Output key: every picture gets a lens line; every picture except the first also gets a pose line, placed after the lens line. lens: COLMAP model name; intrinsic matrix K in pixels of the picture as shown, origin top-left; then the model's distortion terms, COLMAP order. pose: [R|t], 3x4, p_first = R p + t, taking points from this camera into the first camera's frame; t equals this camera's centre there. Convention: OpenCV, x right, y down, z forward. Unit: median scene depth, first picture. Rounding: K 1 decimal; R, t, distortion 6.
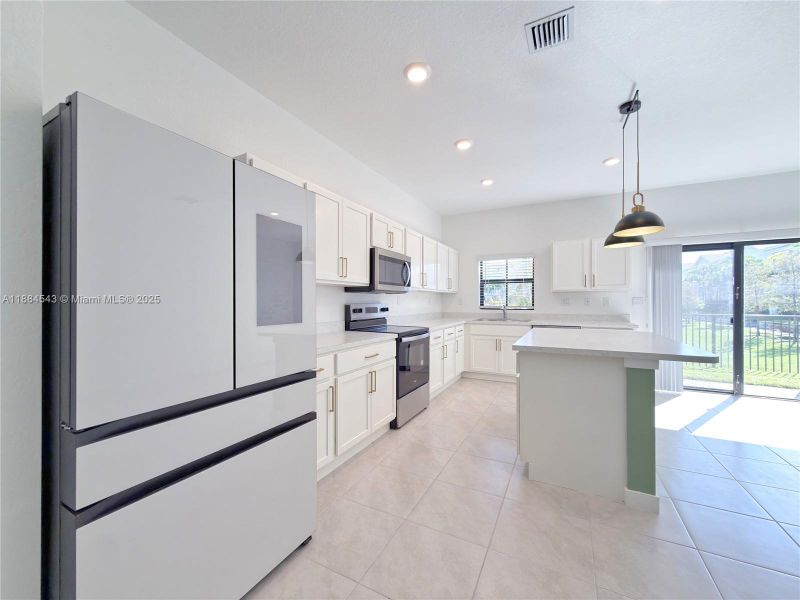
lens RADIAL K [[320.0, 0, 399.7], [0, 320.0, 300.0], [0, 0, 1]] dist [0.000966, -0.000182]
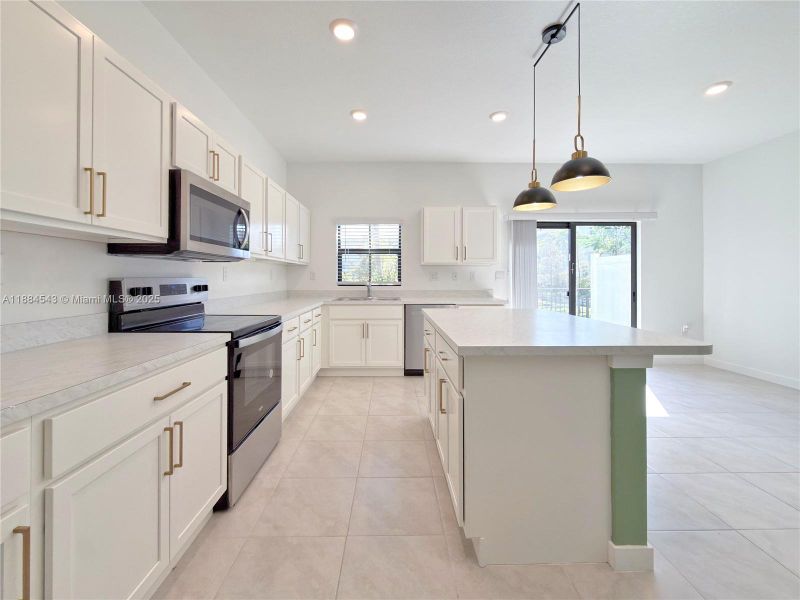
lens RADIAL K [[337.7, 0, 395.8], [0, 337.7, 276.5], [0, 0, 1]] dist [-0.001360, -0.000166]
pose [[0.883131, 0.002266, 0.469120, -0.023471], [-0.002672, 0.999996, 0.000199, 0.008480], [-0.469118, -0.001429, 0.883134, 0.320935]]
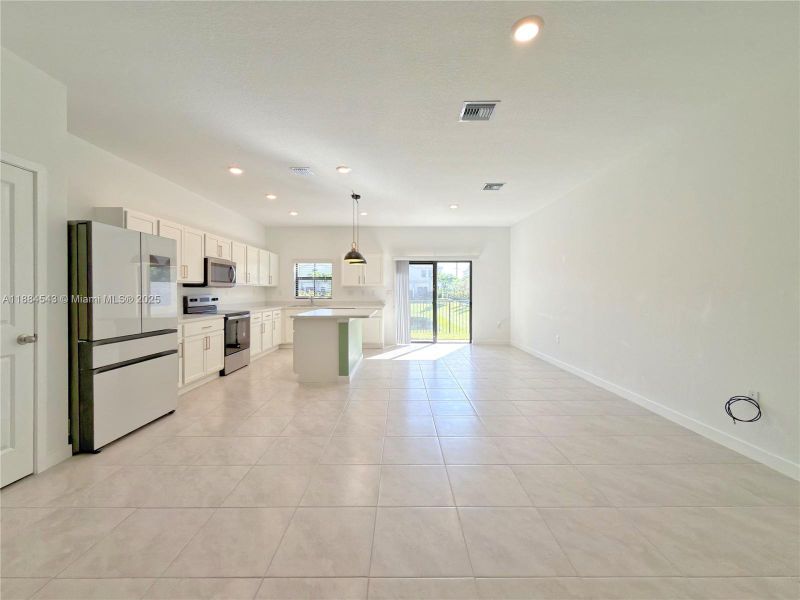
lens RADIAL K [[320.0, 0, 398.5], [0, 320.0, 292.1], [0, 0, 1]] dist [0.000966, -0.000182]
pose [[0.886923, -0.001622, 0.461915, 0.019730], [-0.000658, 0.999988, 0.004775, -0.009572], [-0.461917, -0.004539, 0.886912, -0.673209]]
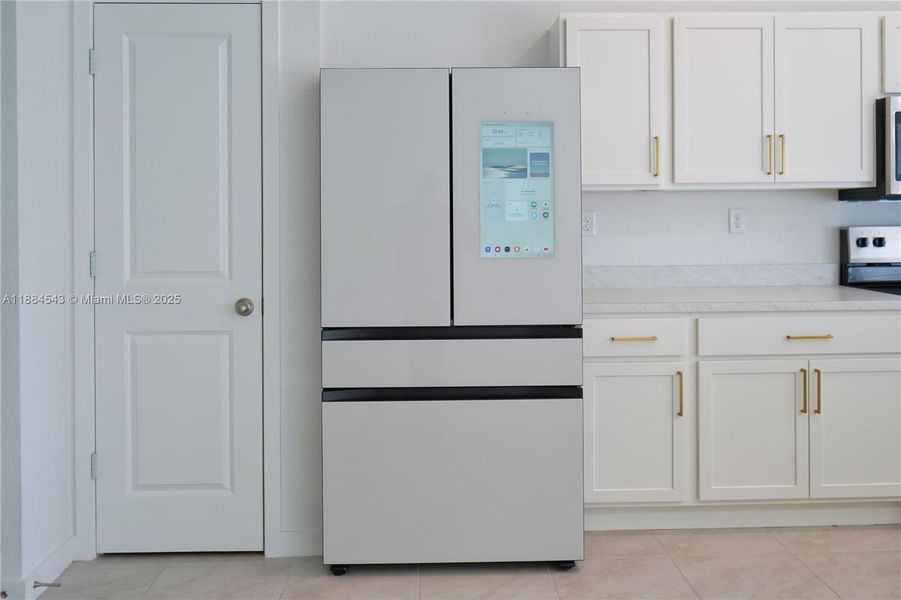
lens RADIAL K [[759.7, 0, 446.8], [0, 759.7, 216.1], [0, 0, 1]] dist [0.002528, -0.007833]
pose [[0.493453, -0.002646, -0.869768, 0.476863], [0.012527, 0.999913, 0.004065, -0.013731], [0.869682, -0.012902, 0.493444, -0.023272]]
